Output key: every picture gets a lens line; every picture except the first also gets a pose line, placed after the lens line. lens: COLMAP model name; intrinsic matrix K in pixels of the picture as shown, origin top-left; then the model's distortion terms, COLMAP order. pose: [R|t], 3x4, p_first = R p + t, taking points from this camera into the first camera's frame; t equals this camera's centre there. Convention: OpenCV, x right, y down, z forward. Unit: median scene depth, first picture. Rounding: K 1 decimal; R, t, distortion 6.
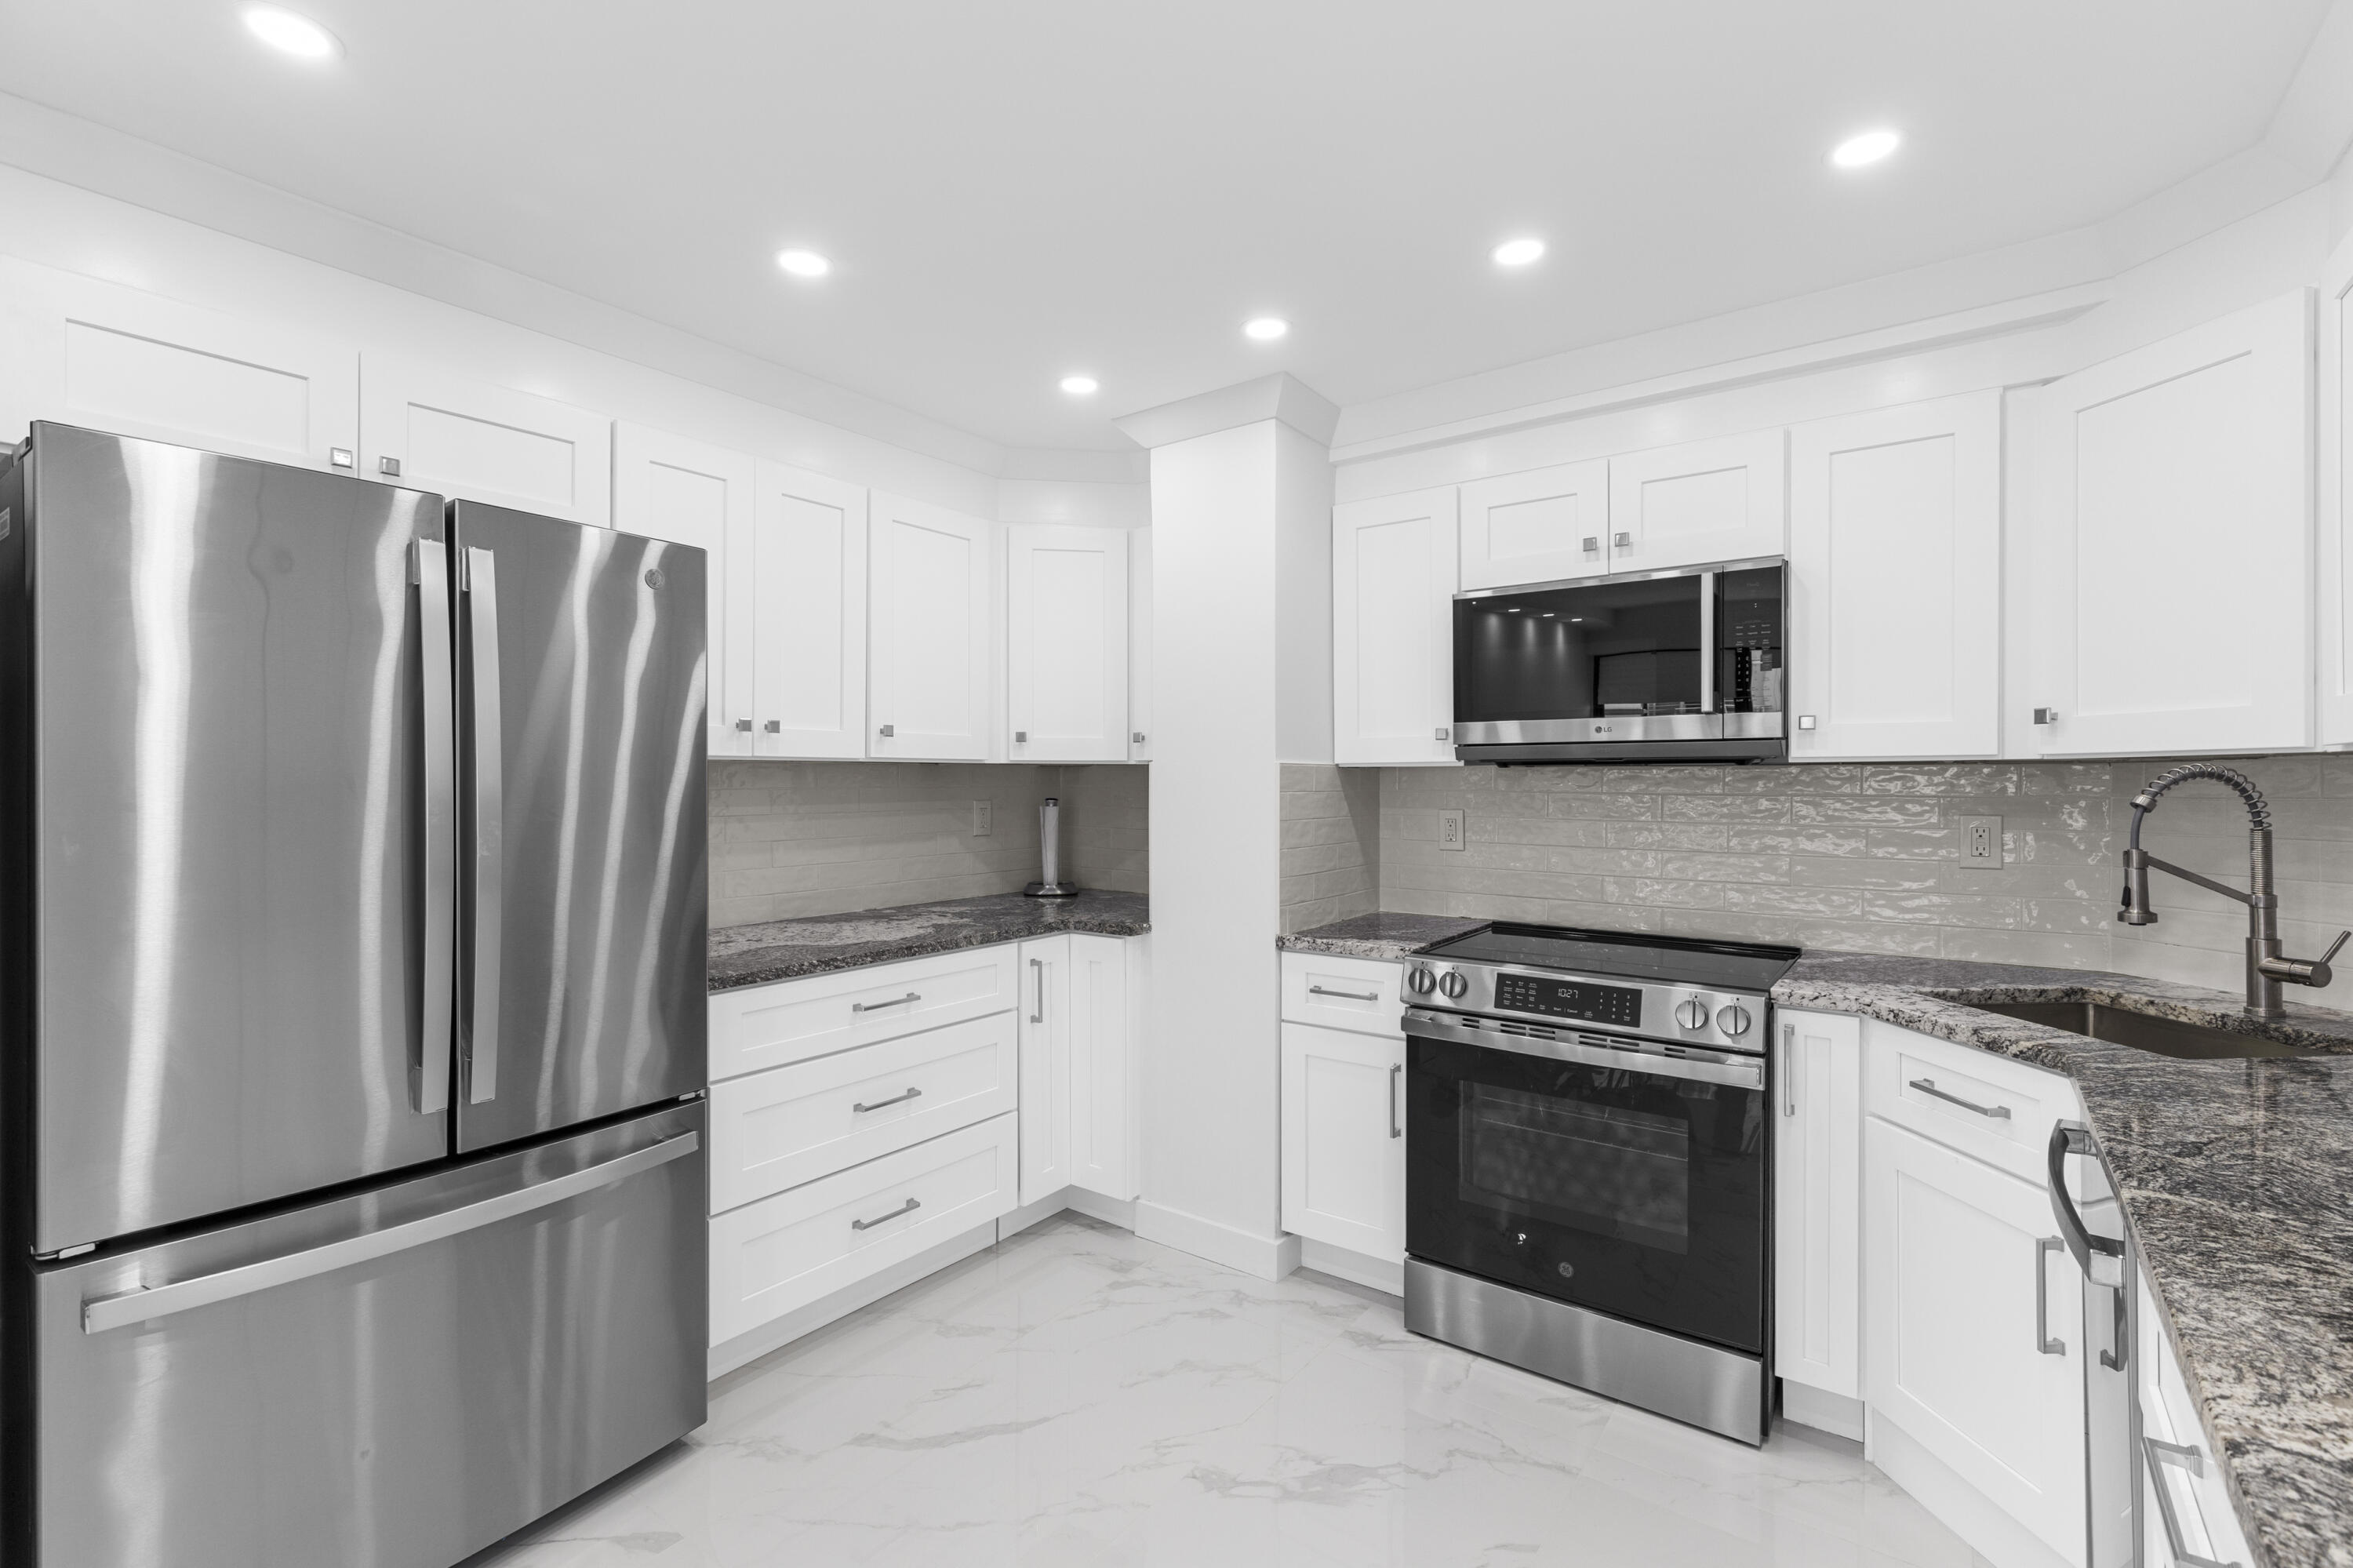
lens RADIAL K [[1062.2, 0, 1181.2], [0, 1062.2, 780.5], [0, 0, 1]] dist [0.012347, -0.002622]
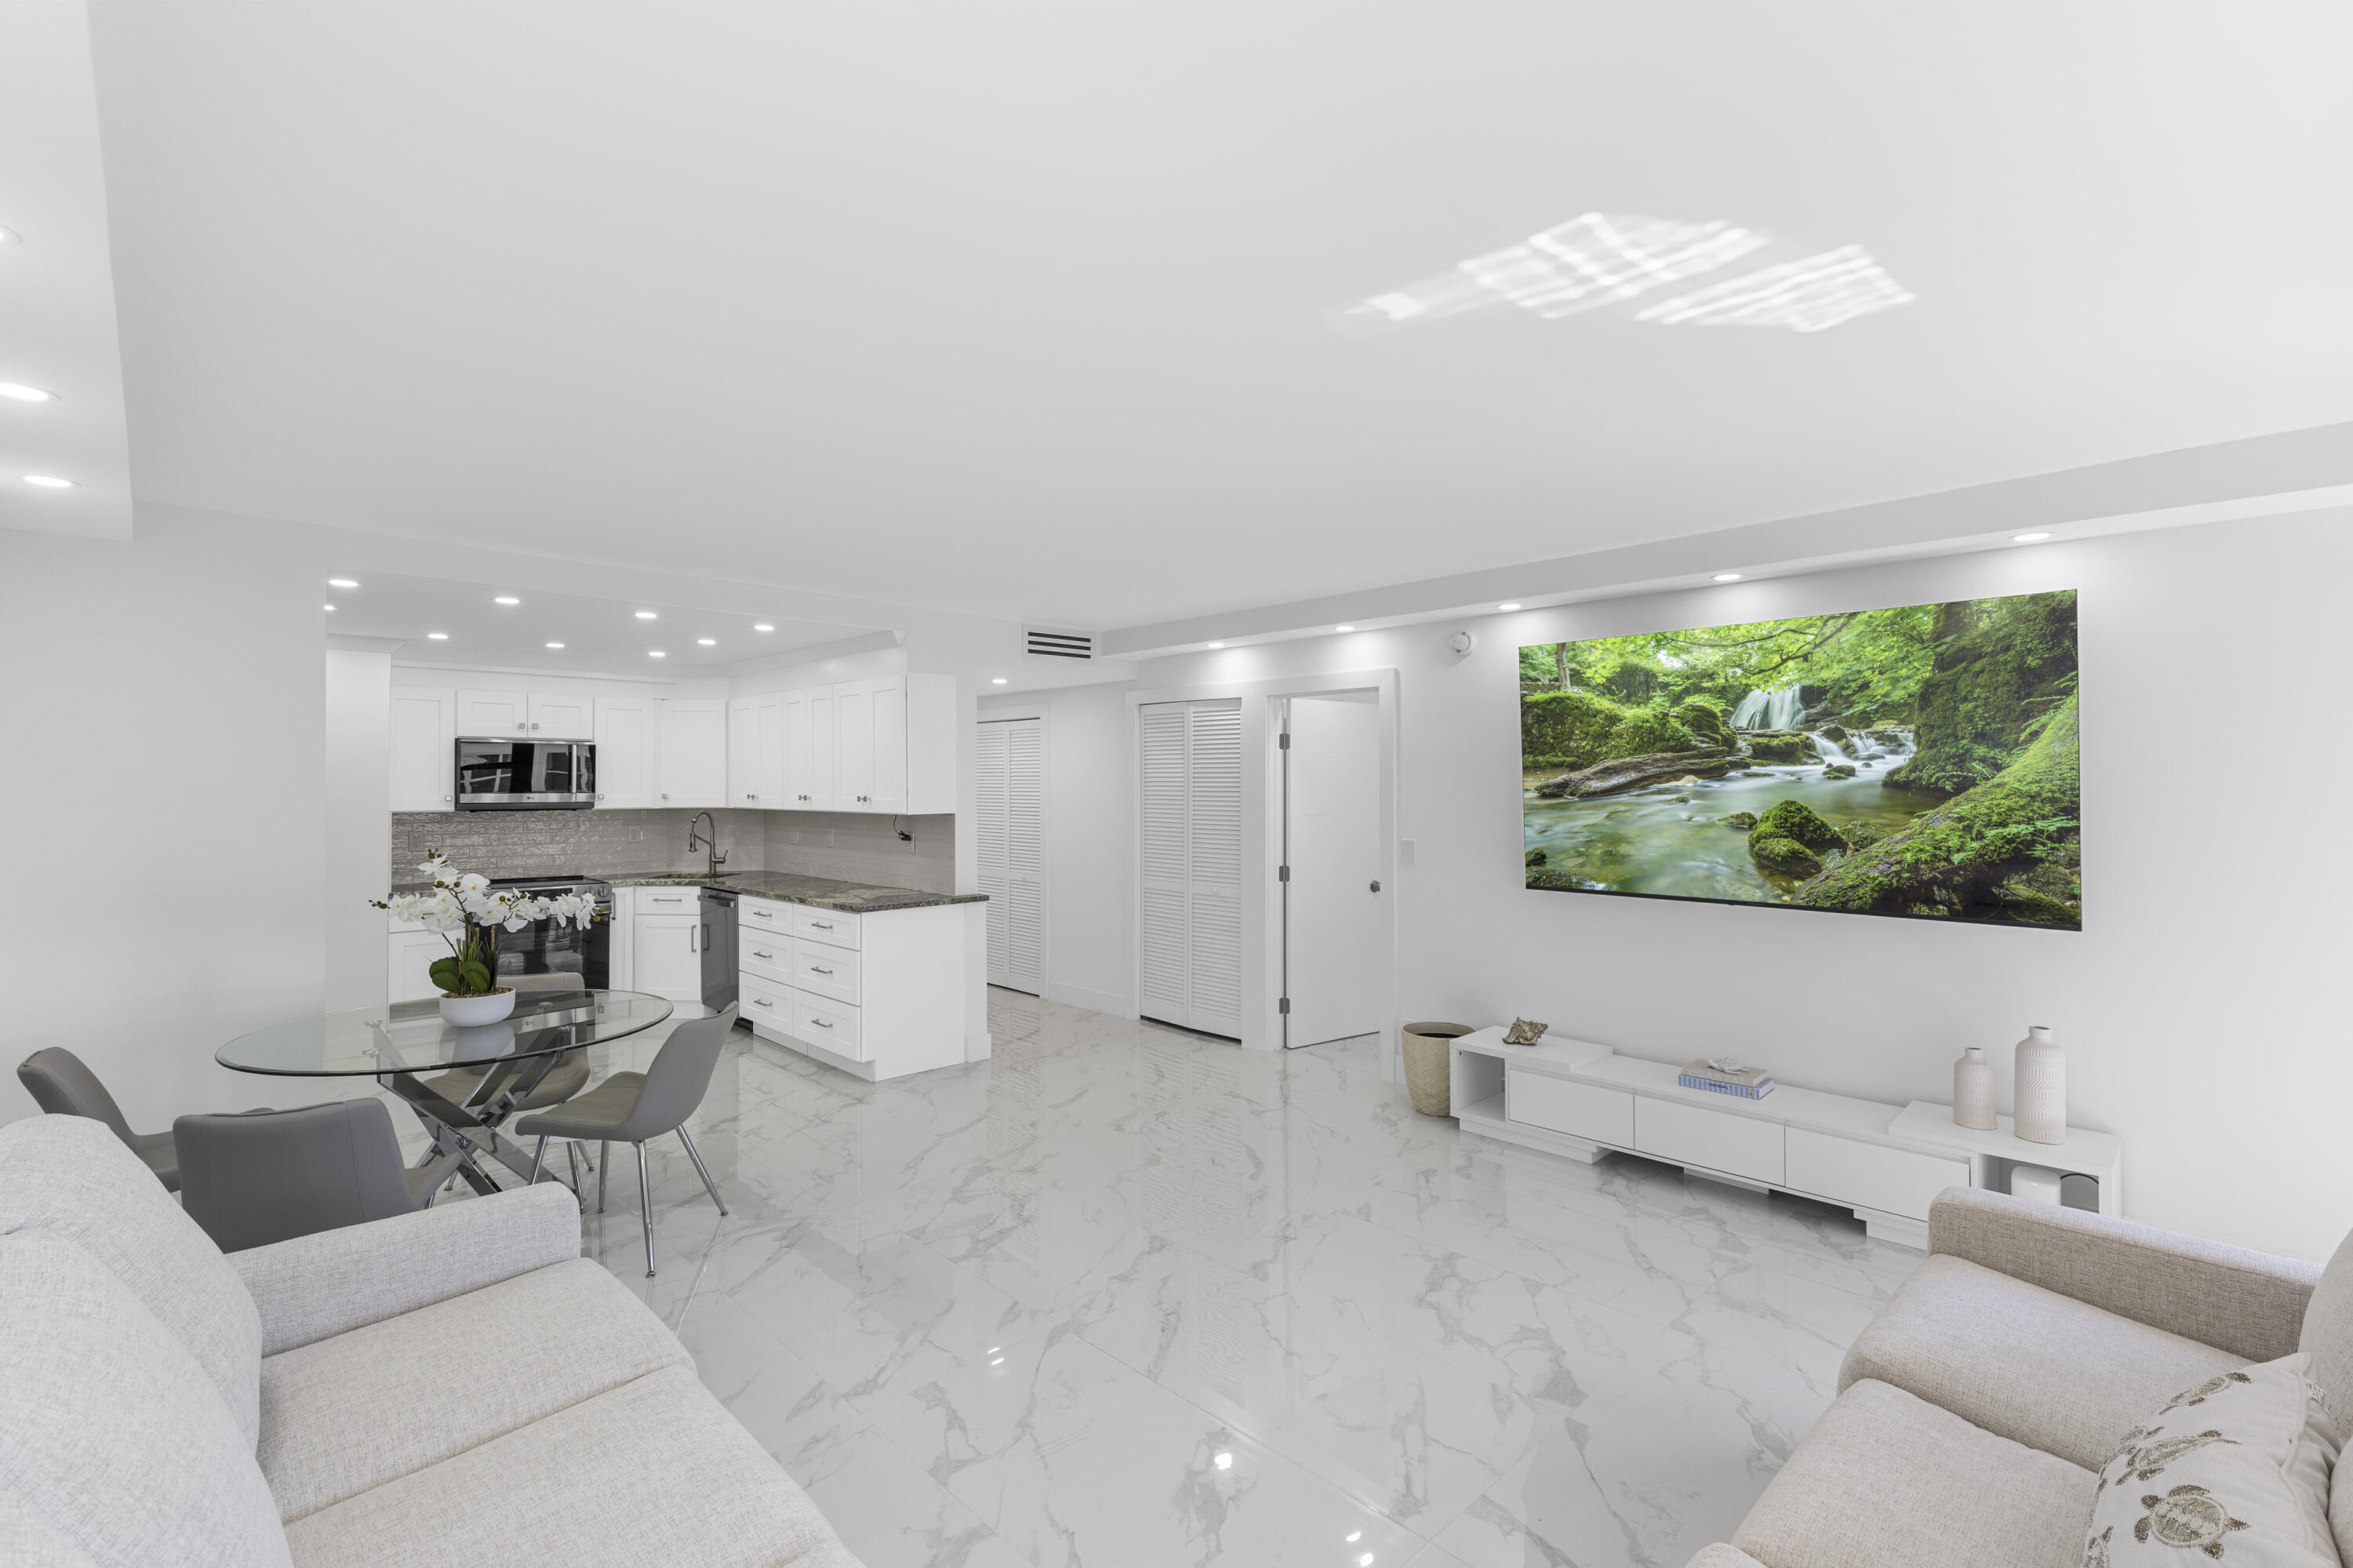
lens RADIAL K [[1062.2, 0, 1189.3], [0, 1062.2, 773.5], [0, 0, 1]] dist [0.012347, -0.002622]
pose [[0.158323, 0.011888, 0.987316, -1.813533], [-0.000501, 0.999928, -0.011960, -0.072359], [-0.987387, 0.001398, 0.158317, -0.954987]]
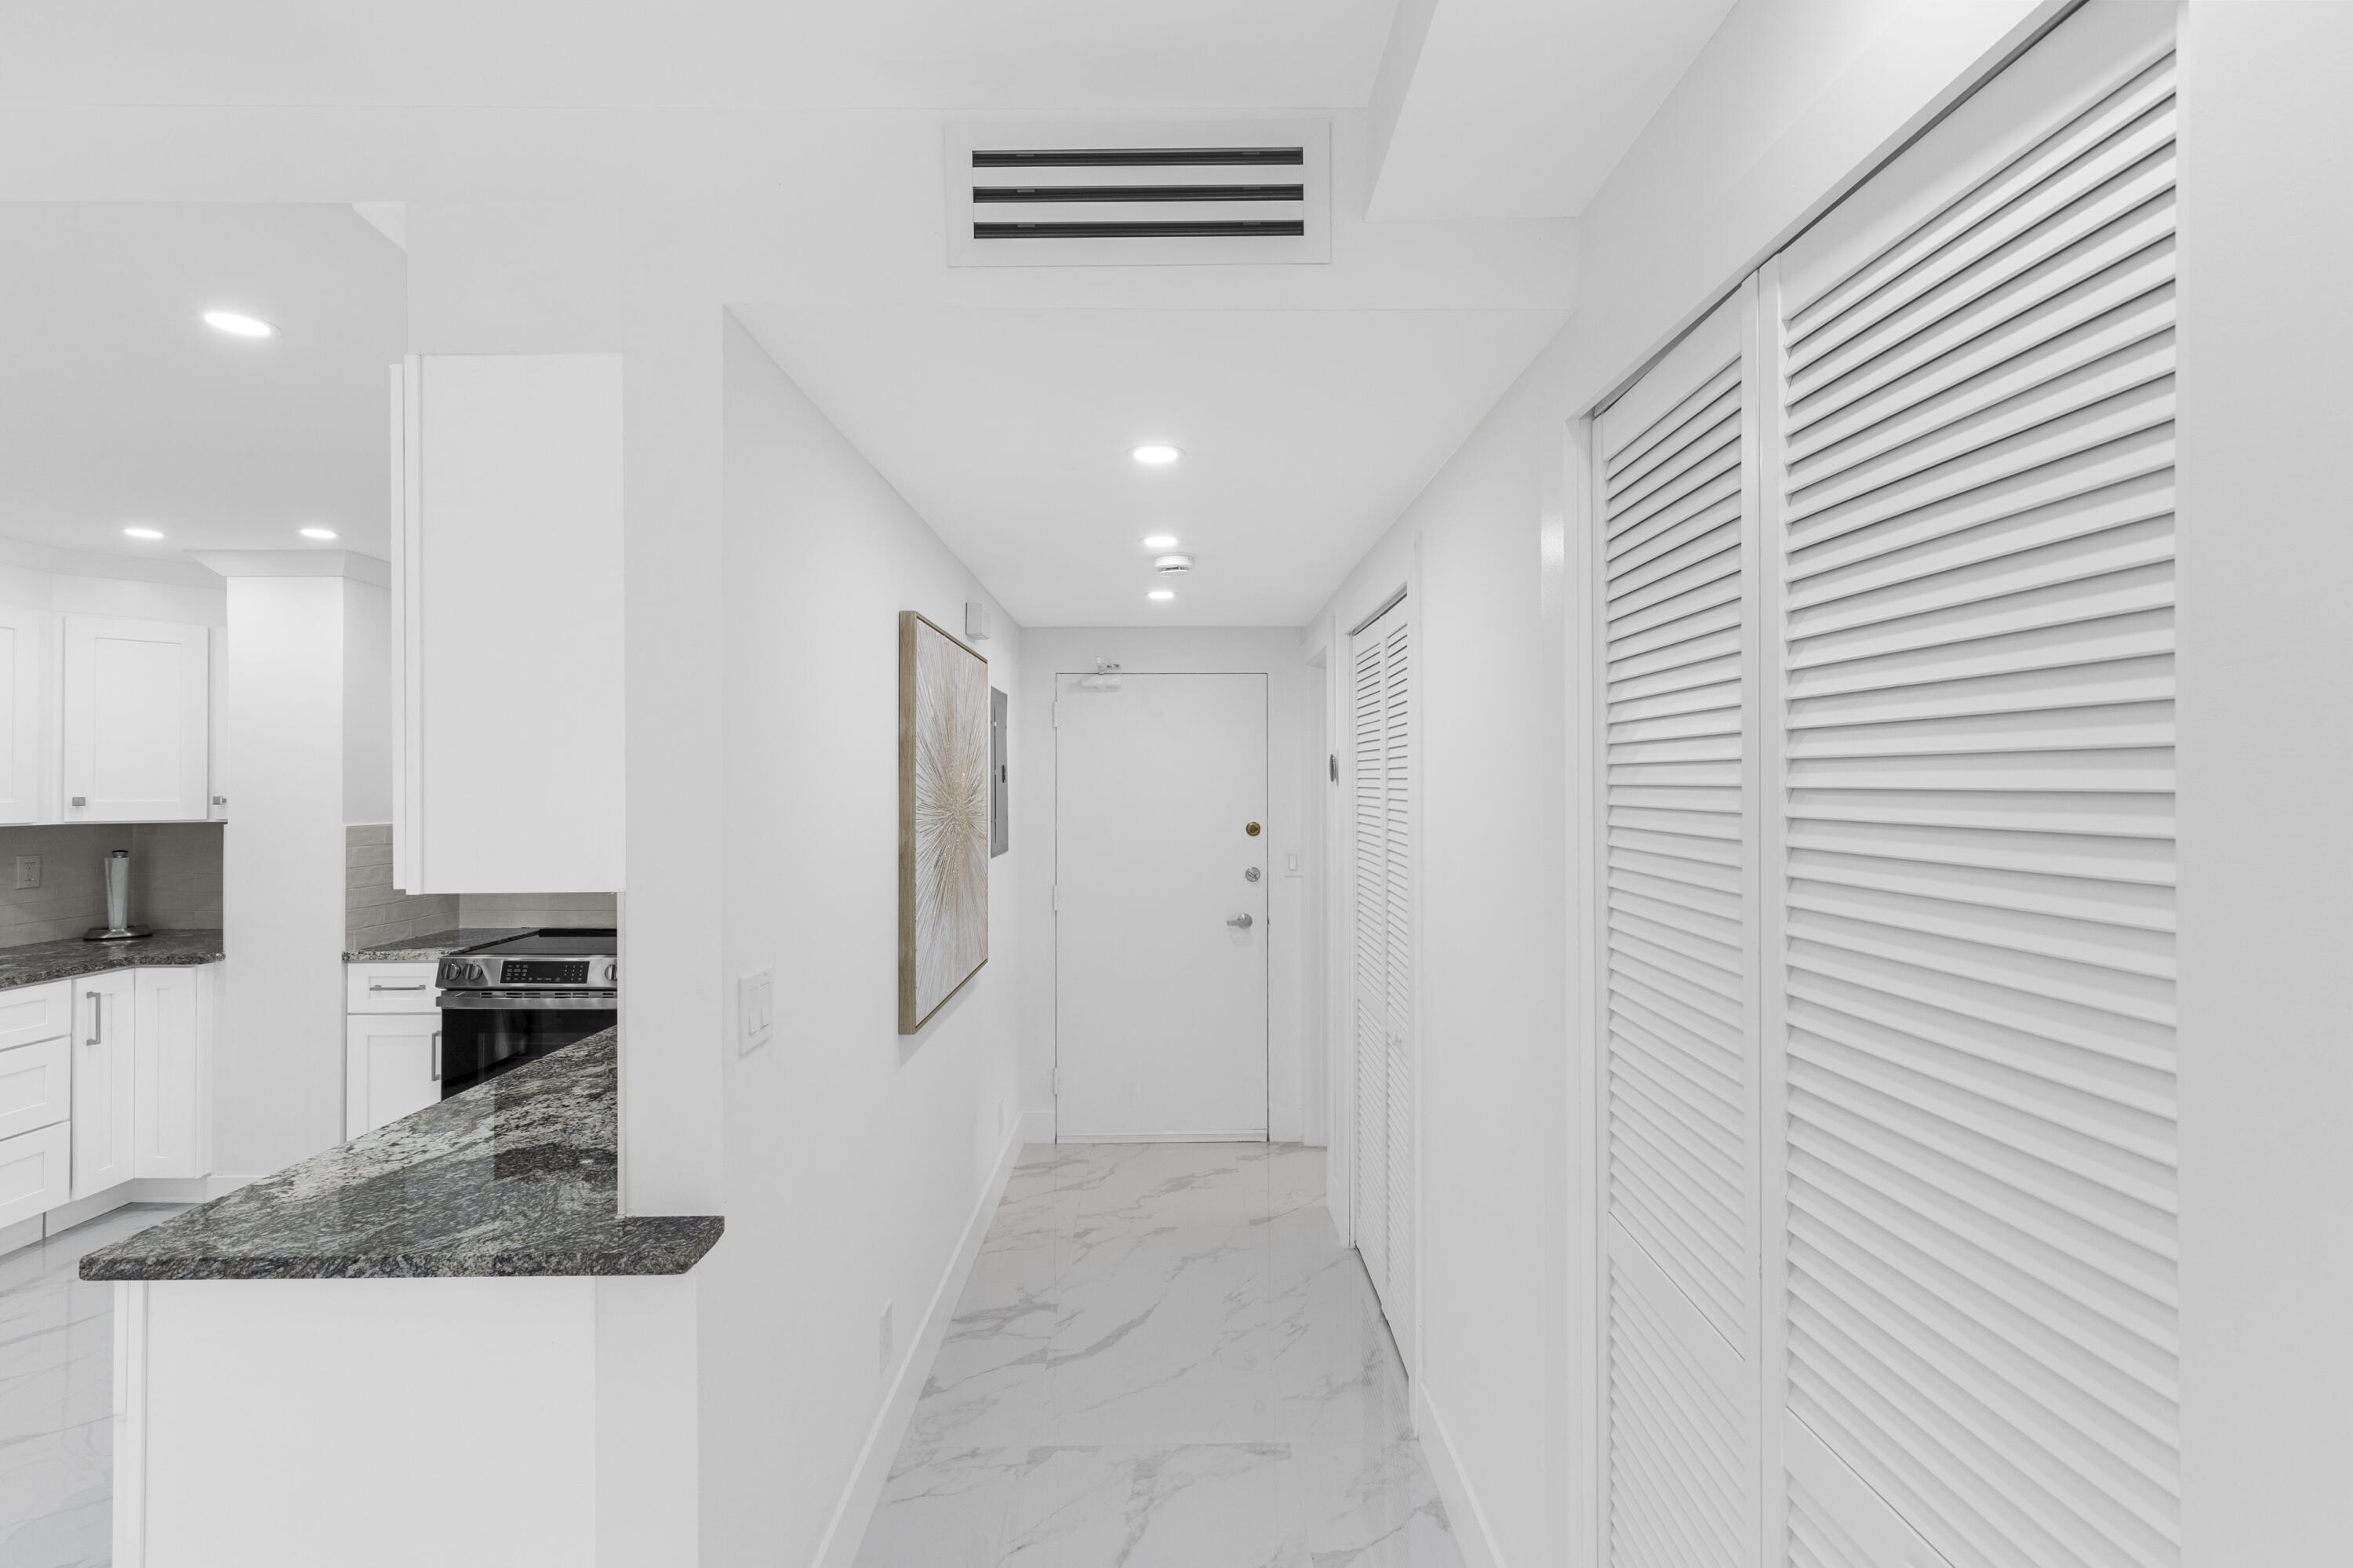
lens RADIAL K [[1062.2, 0, 1179.6], [0, 1062.2, 774.7], [0, 0, 1]] dist [0.012347, -0.002622]
pose [[0.804647, 0.005086, 0.593732, 0.140532], [-0.000348, 0.999967, -0.008094, -0.073167], [-0.593754, 0.006306, 0.804622, -0.763394]]
